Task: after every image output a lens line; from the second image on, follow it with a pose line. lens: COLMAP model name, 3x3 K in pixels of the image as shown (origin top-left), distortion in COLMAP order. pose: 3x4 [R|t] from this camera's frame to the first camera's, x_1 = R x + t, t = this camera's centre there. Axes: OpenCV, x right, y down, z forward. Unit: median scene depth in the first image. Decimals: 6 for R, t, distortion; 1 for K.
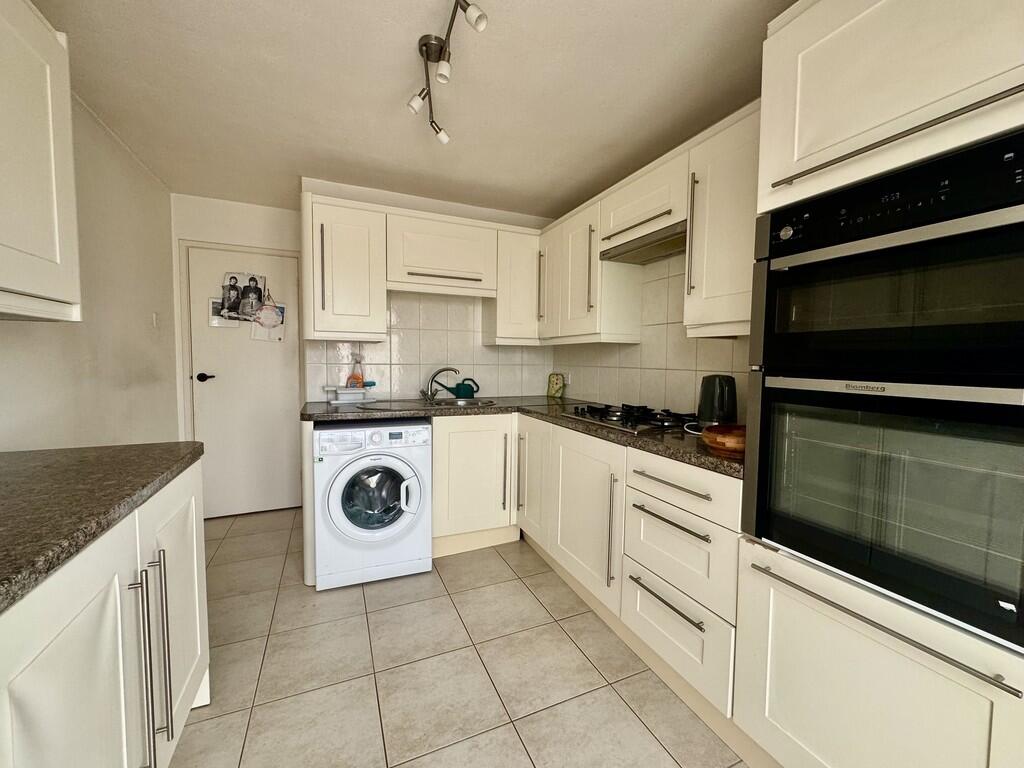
lens RADIAL K [[408.7, 0, 518.2], [0, 408.7, 383.2], [0, 0, 1]] dist [0.000961, 0.000188]
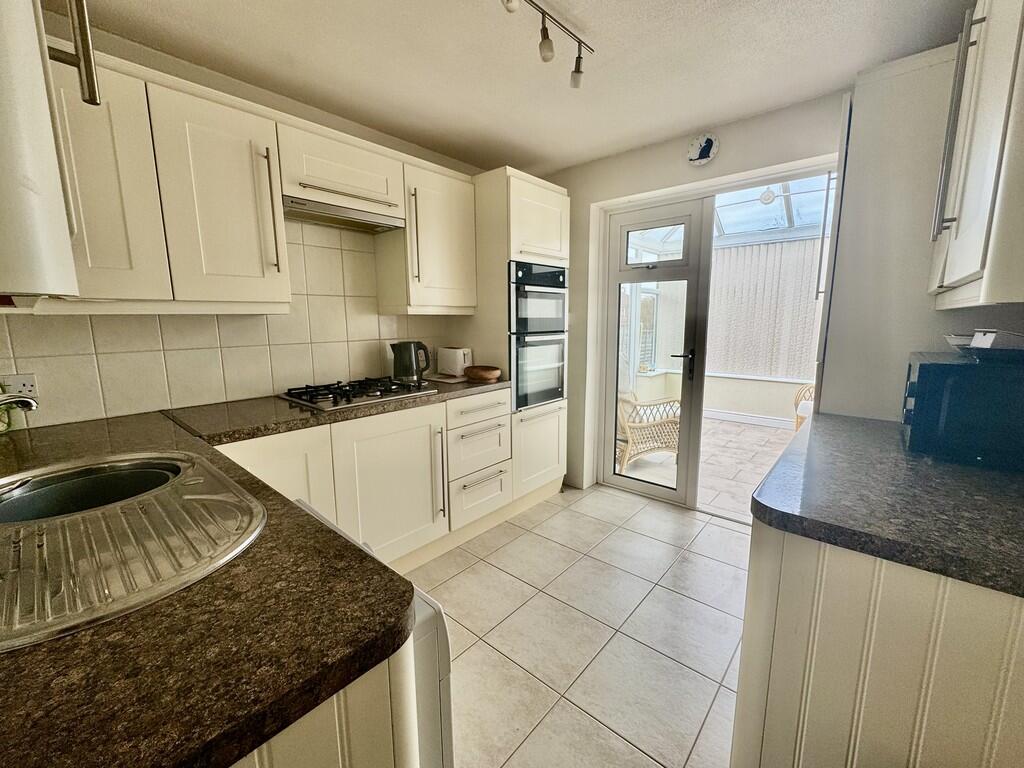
lens RADIAL K [[408.7, 0, 519.0], [0, 408.7, 382.7], [0, 0, 1]] dist [0.000961, 0.000188]
pose [[-0.417008, -0.145112, 0.897244, -1.294440], [0.060741, 0.980516, 0.186810, -0.167808], [-0.906871, 0.132401, -0.400069, 1.726374]]
